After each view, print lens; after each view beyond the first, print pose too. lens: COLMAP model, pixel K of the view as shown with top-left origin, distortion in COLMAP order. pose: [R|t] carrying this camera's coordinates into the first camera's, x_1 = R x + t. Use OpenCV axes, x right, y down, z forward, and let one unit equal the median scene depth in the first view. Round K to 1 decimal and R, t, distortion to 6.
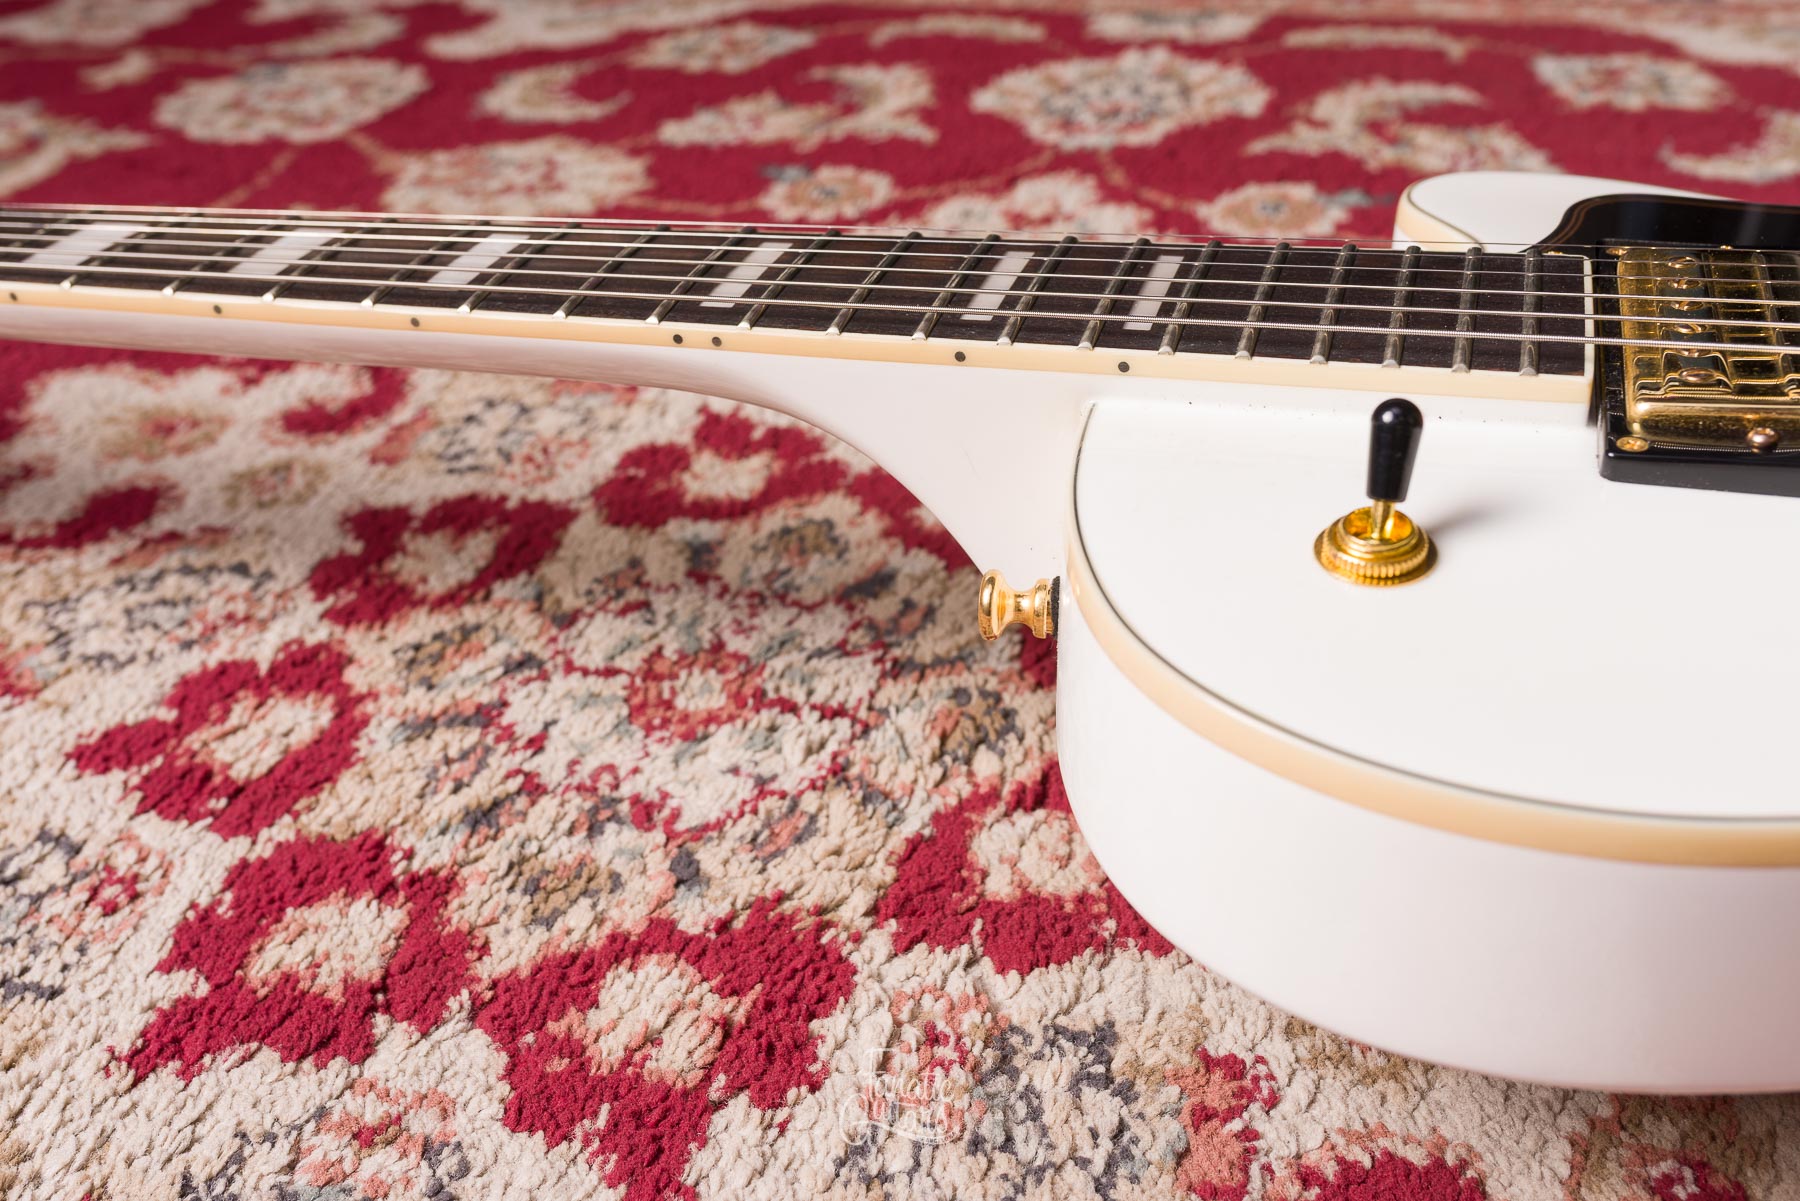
lens RADIAL K [[1813.2, 0, 895.0], [0, 1813.2, 577.1], [0, 0, 1]] dist [0.001348, 0.000000]
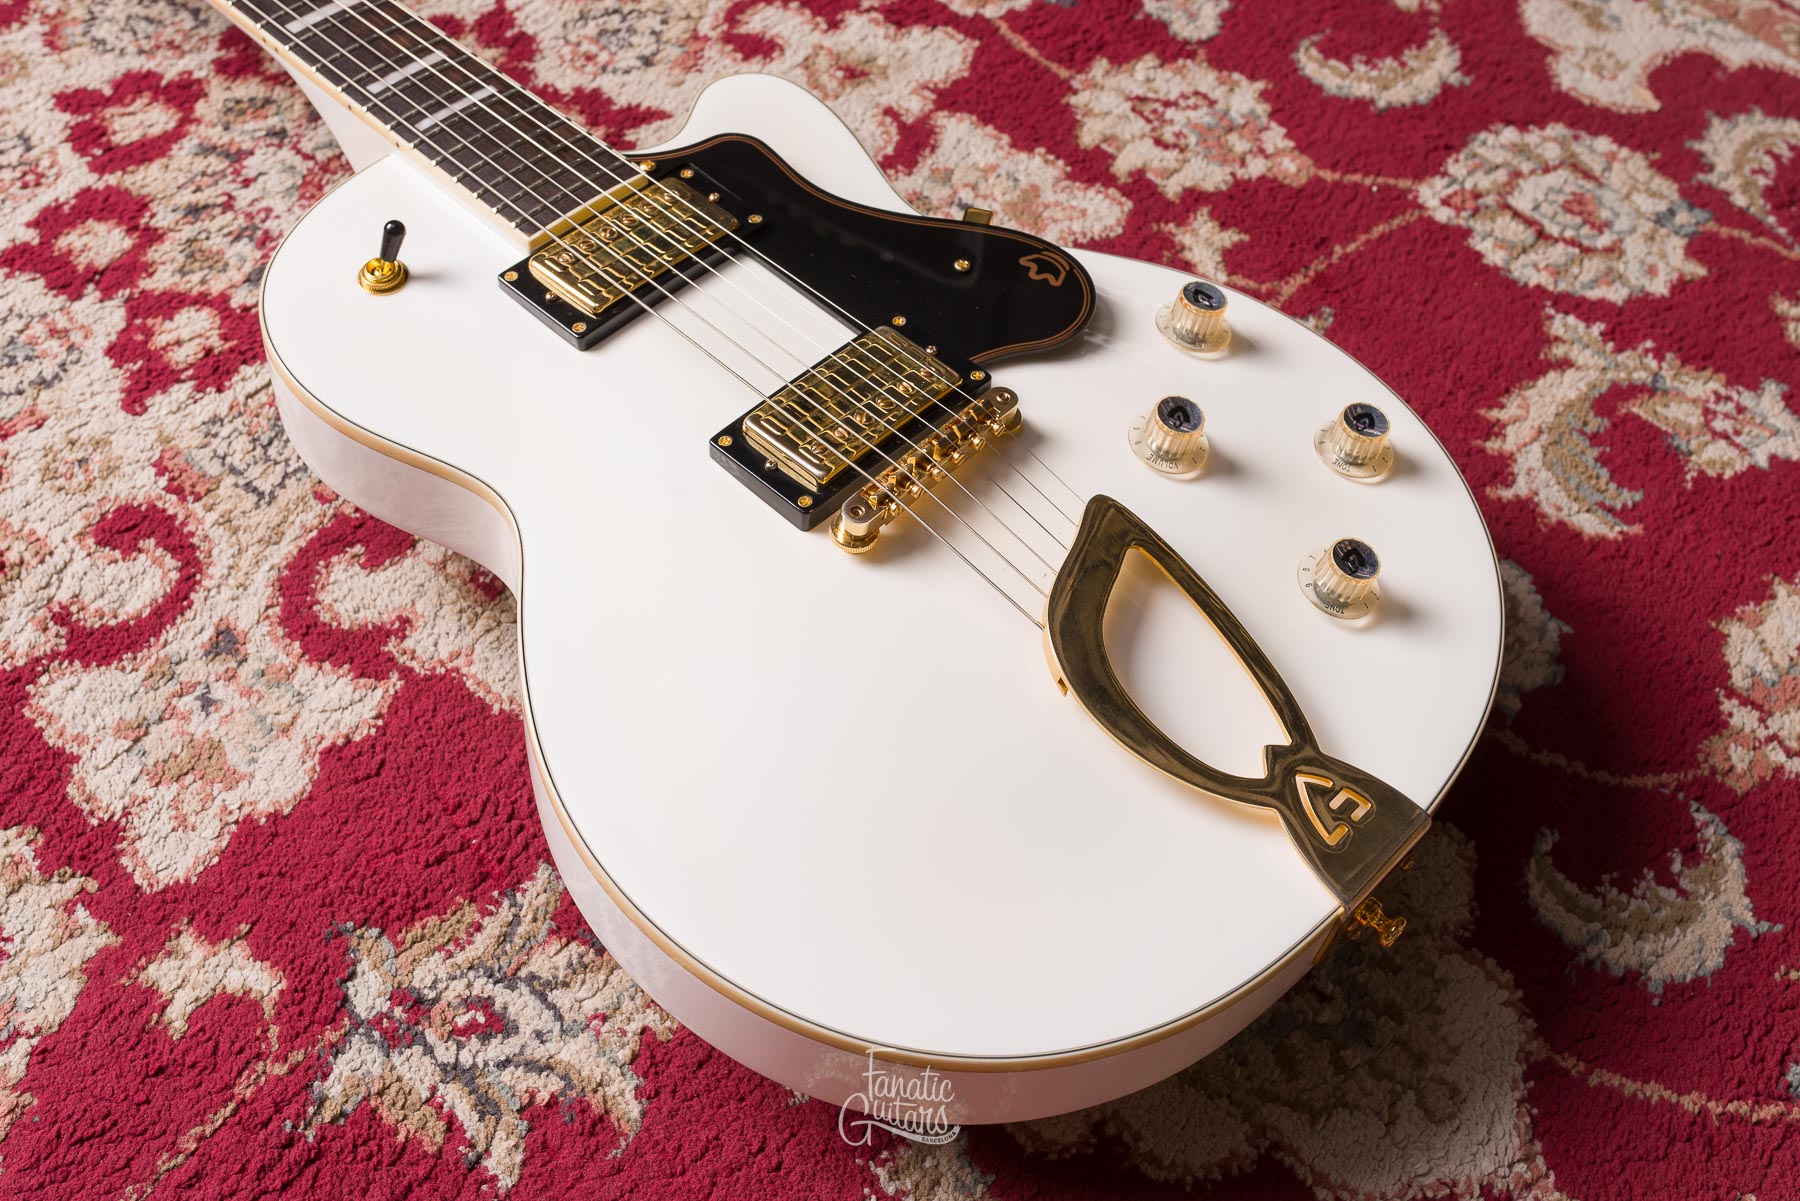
lens RADIAL K [[1882.0, 0, 867.1], [0, 1882.0, 611.5], [0, 0, 1]] dist [0.000823, 0.000000]
pose [[0.888464, 0.424631, -0.174129, 0.996410], [-0.330728, 0.855431, 0.398568, -0.571432], [0.318200, -0.296524, 0.900457, -0.783185]]
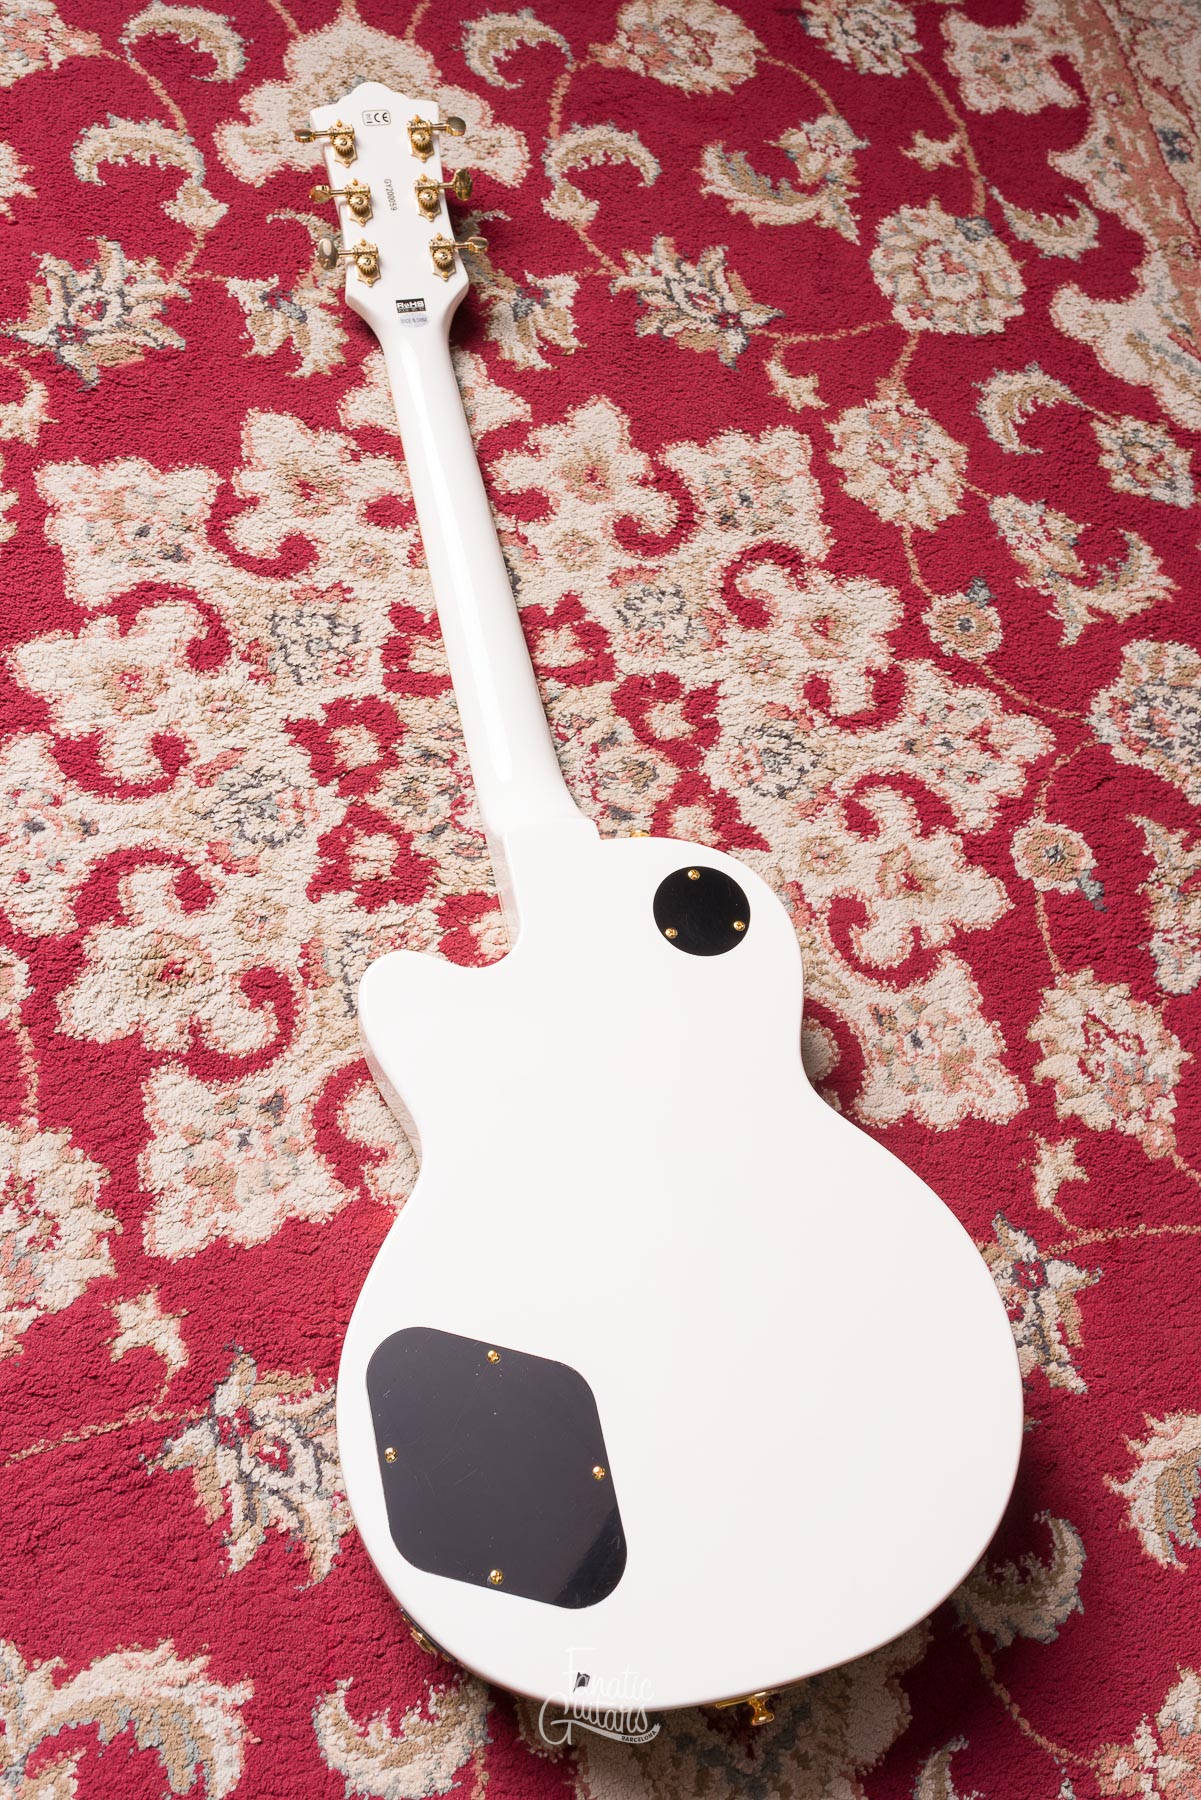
lens RADIAL K [[1703.6, 0, 593.2], [0, 1703.6, 895.6], [0, 0, 1]] dist [-0.001173, 0.000000]
pose [[0.485801, 0.852638, -0.192367, 0.586517], [-0.643954, 0.497946, 0.580838, -1.453754], [0.591033, -0.158296, 0.790963, -0.961372]]
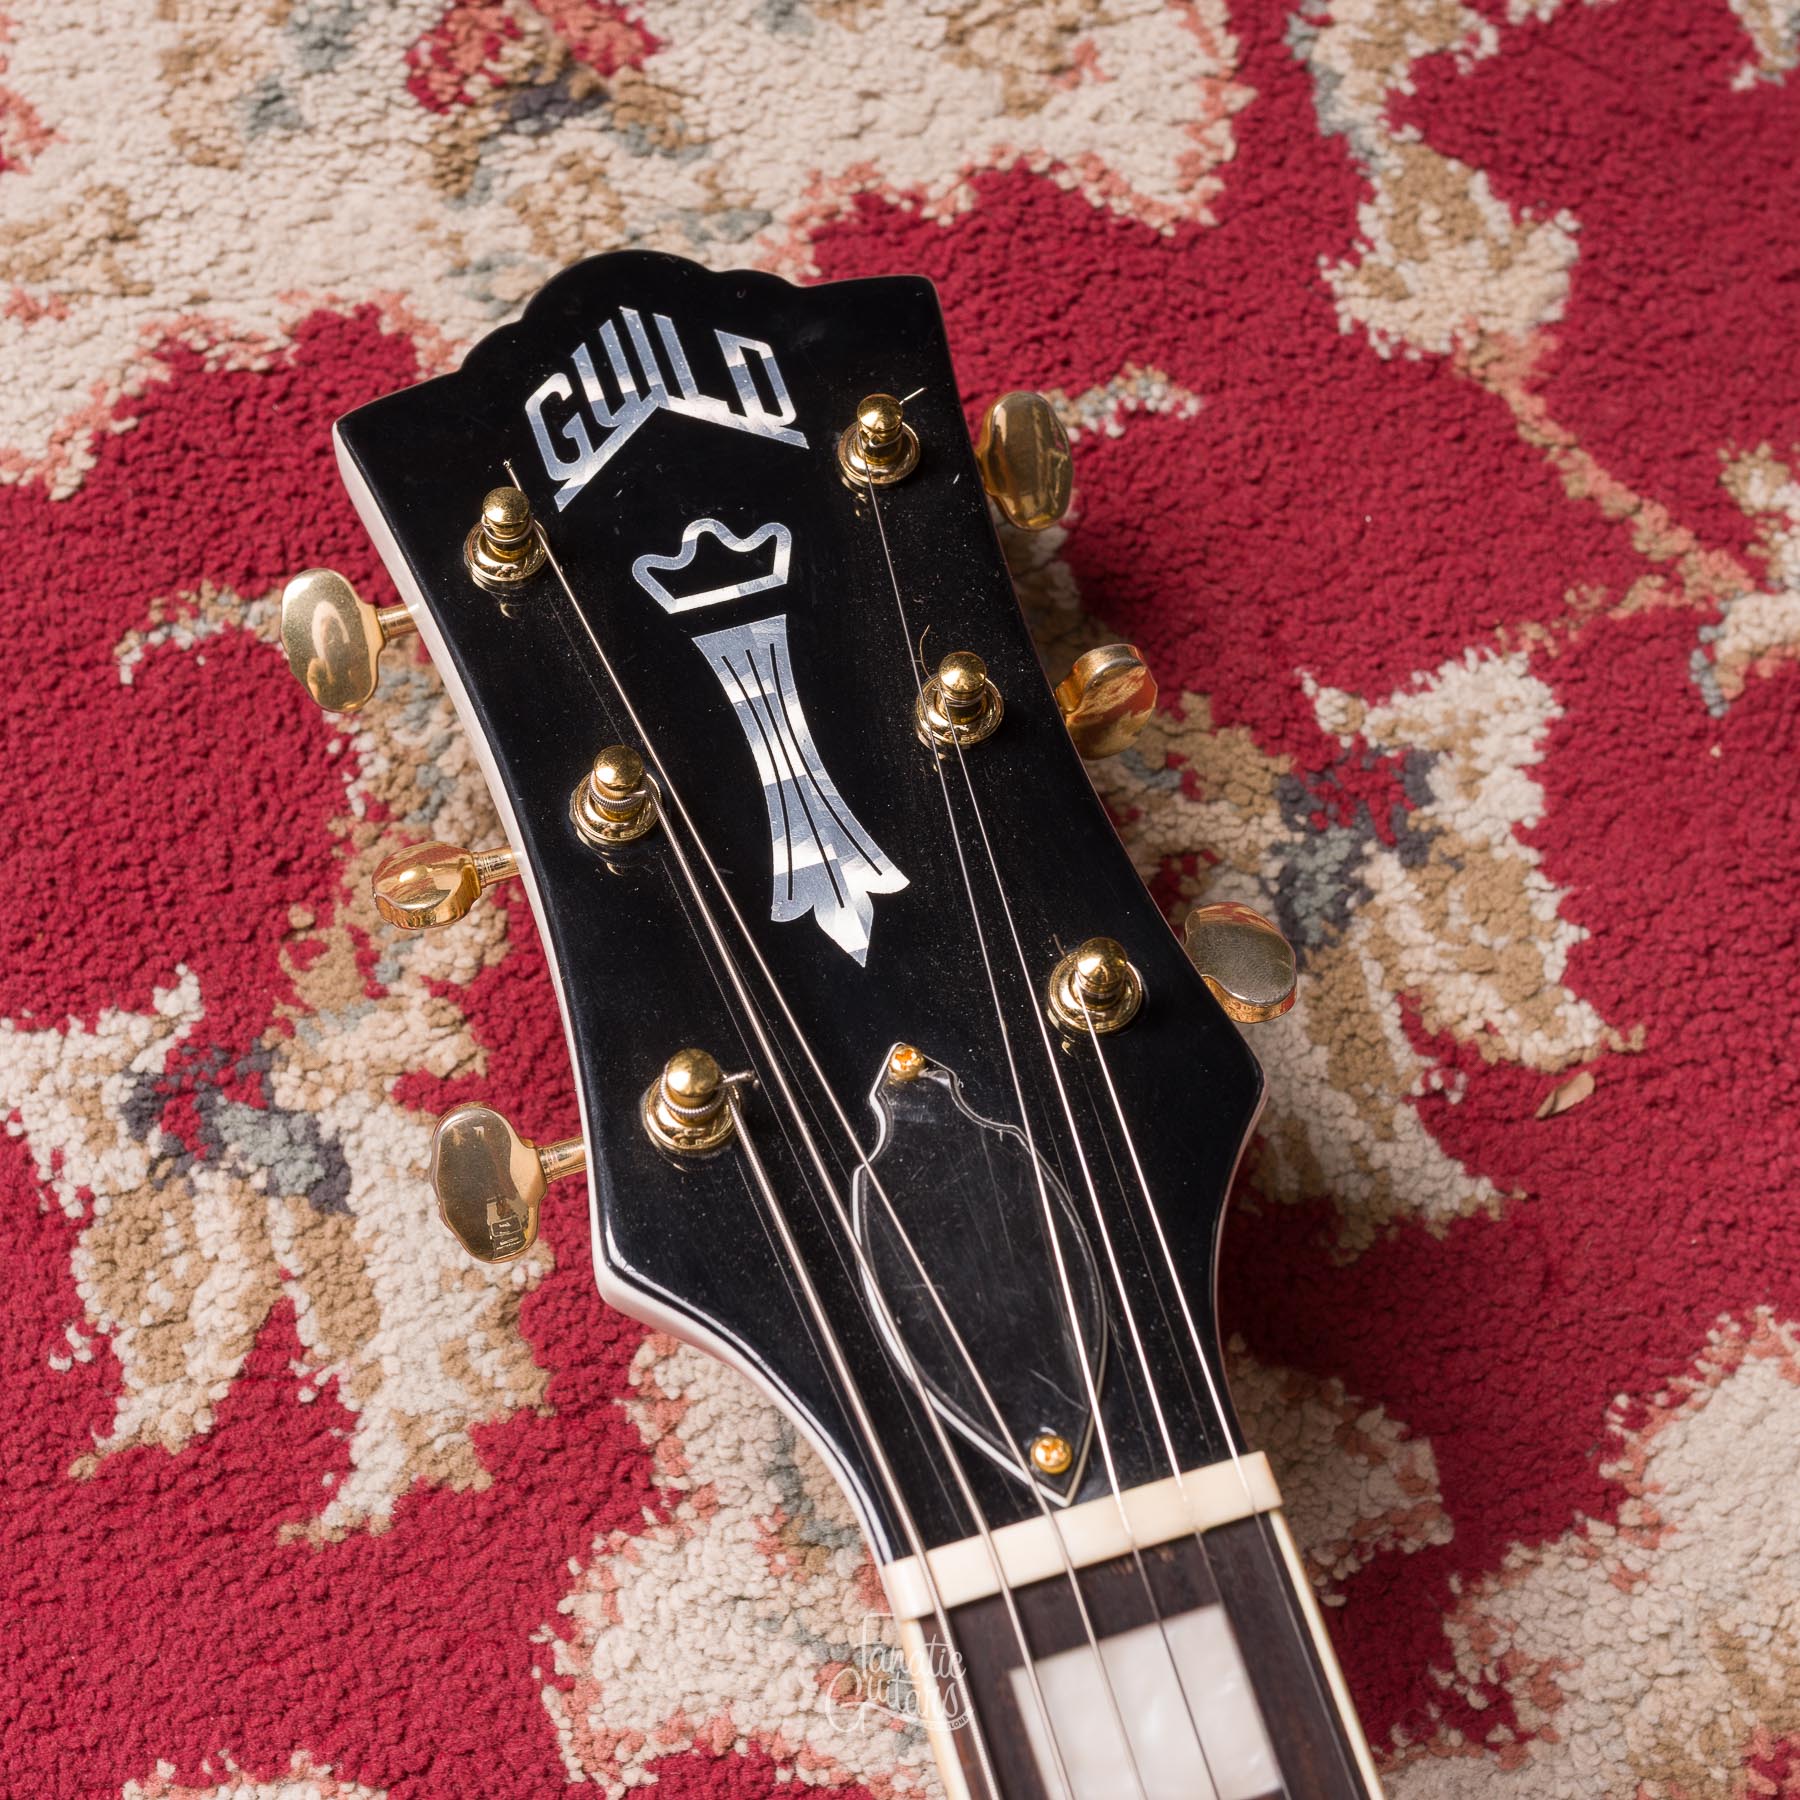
lens RADIAL K [[2931.1, 0, 738.4], [0, 2931.1, 807.3], [0, 0, 1]] dist [-0.000067, 0.000000]
pose [[0.557874, 0.815667, -0.153181, -0.919463], [-0.495584, 0.475458, 0.726867, -0.857720], [0.665712, -0.329586, 0.669477, 0.628206]]
